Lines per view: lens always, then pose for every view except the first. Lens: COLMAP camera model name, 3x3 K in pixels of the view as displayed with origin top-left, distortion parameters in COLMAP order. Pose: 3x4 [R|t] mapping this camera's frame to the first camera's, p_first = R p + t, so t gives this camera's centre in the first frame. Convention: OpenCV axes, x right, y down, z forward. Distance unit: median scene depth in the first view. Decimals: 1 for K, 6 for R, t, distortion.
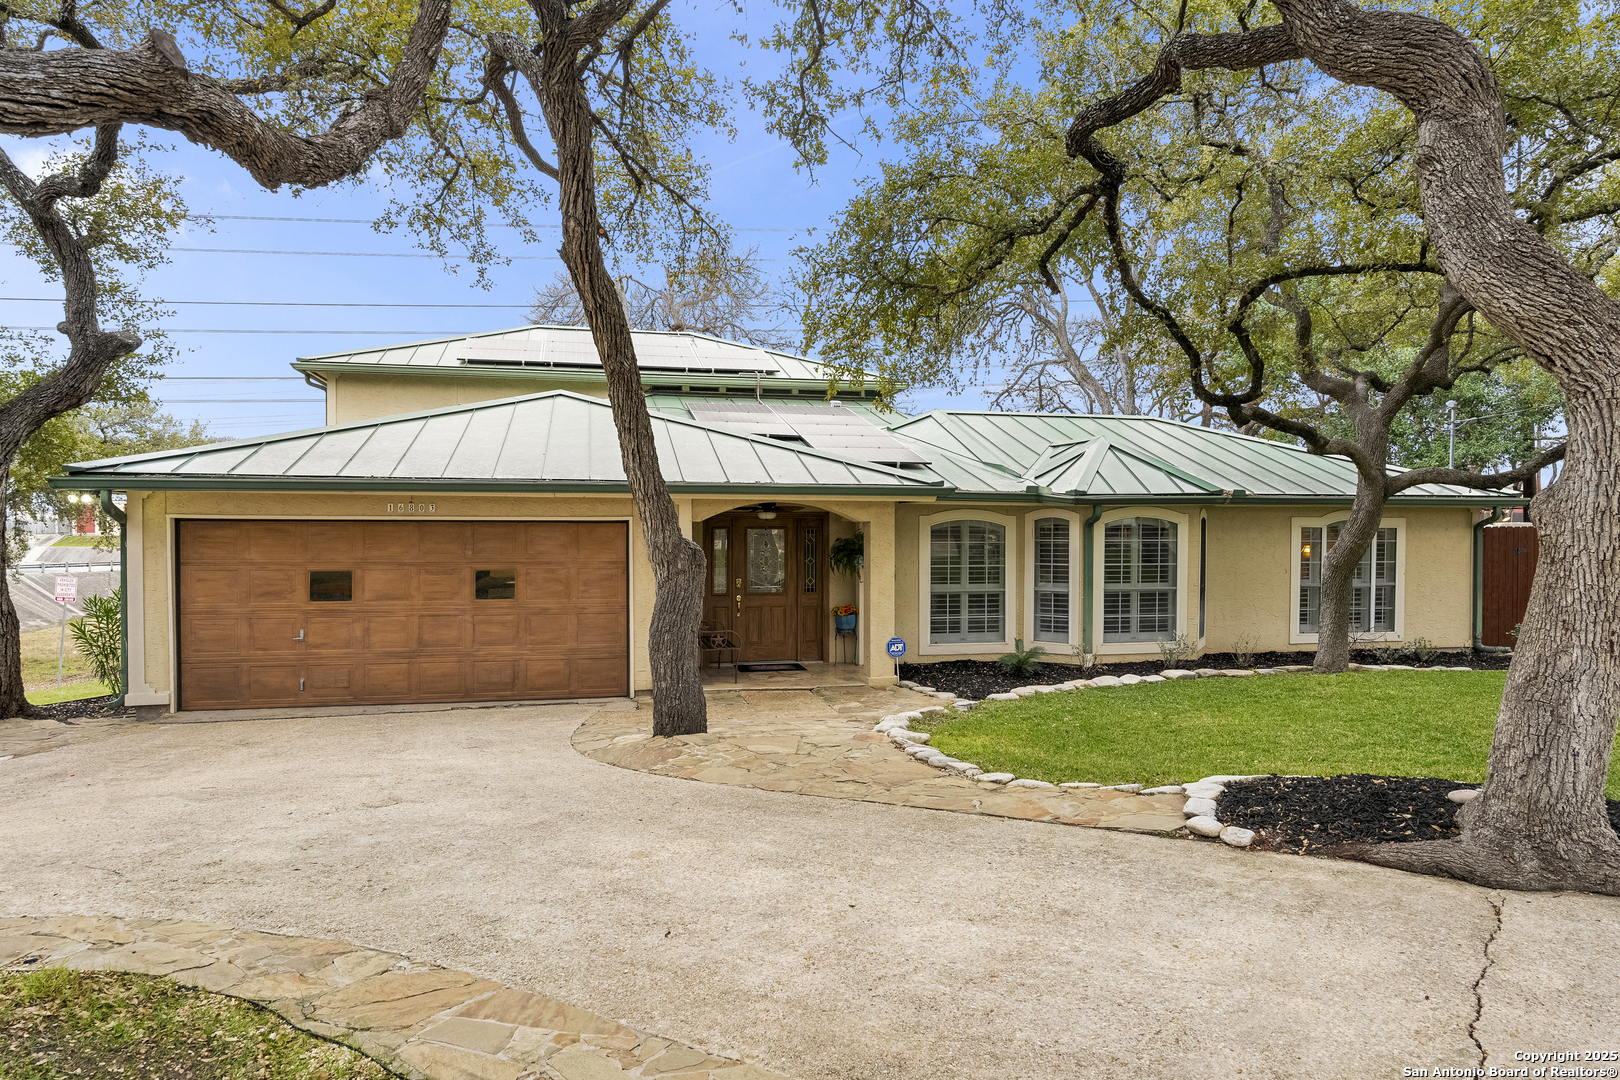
lens RADIAL K [[1025.6, 0, 810.2], [0, 1025.6, 543.5], [0, 0, 1]] dist [0.000907, 0.000532]
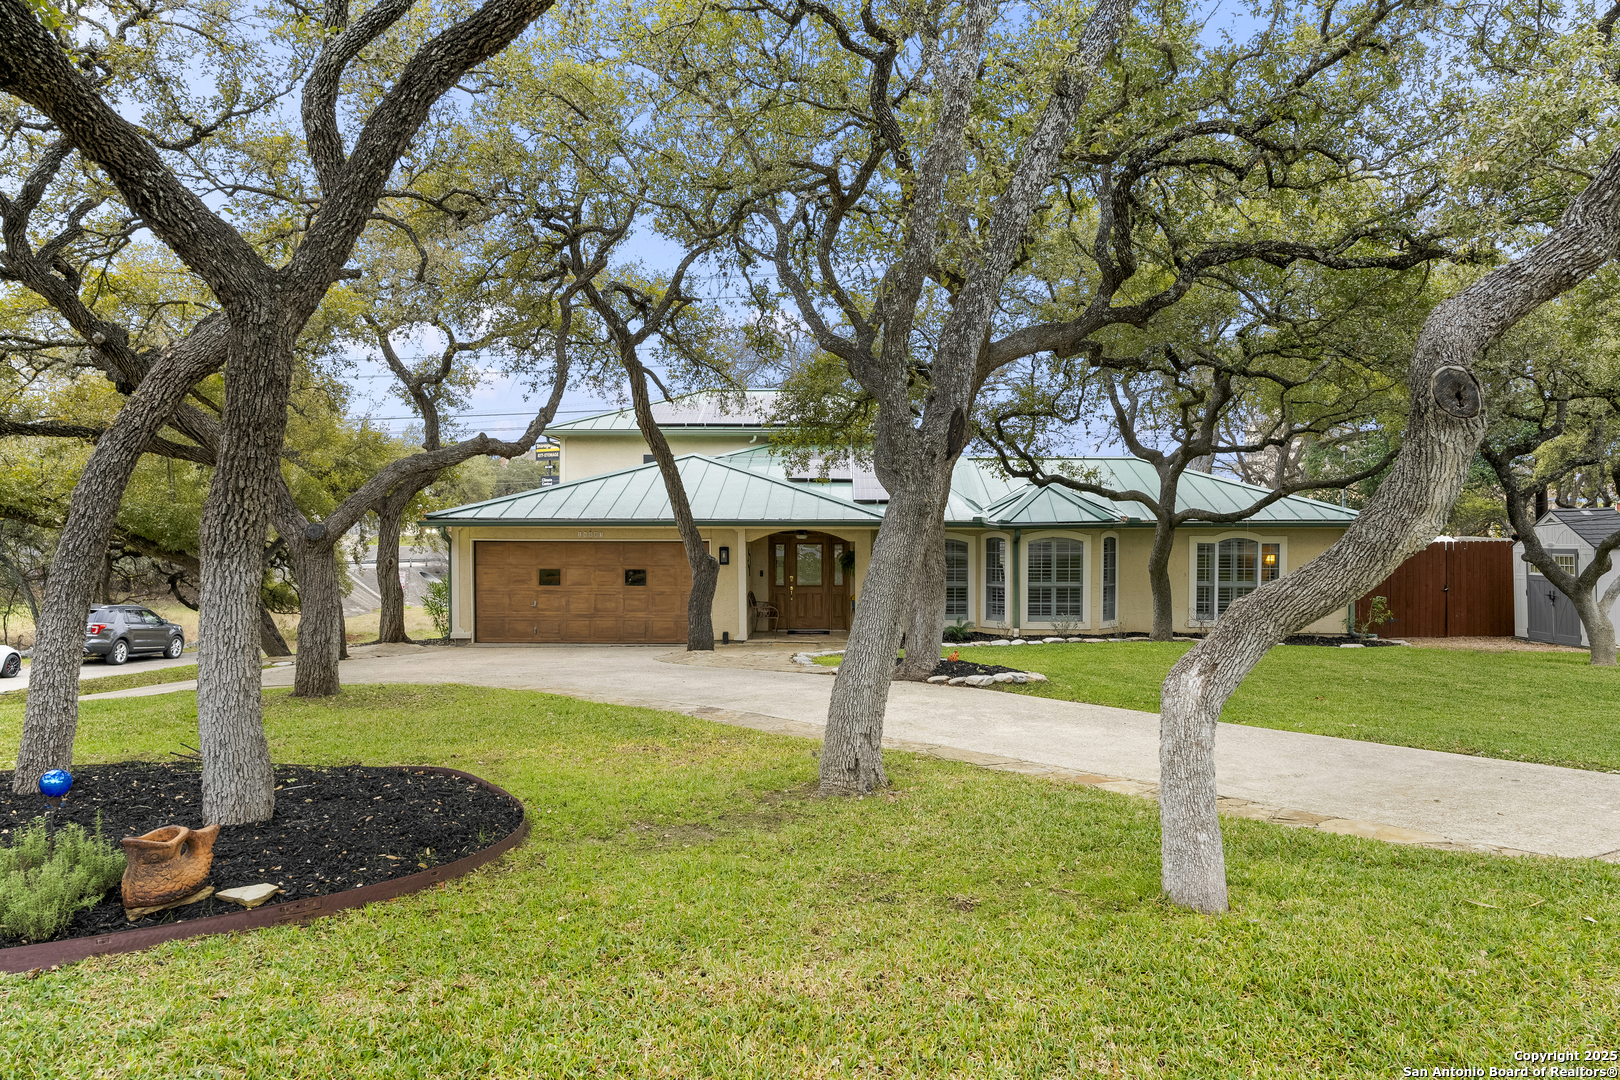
lens RADIAL K [[1122.0, 0, 809.9], [0, 1122.0, 538.9], [0, 0, 1]] dist [0.000032, -0.000032]
pose [[0.967395, 0.002969, -0.253253, 0.458628], [-0.002567, 0.999995, 0.001916, -0.030037], [0.253258, -0.001203, 0.967398, -0.768697]]
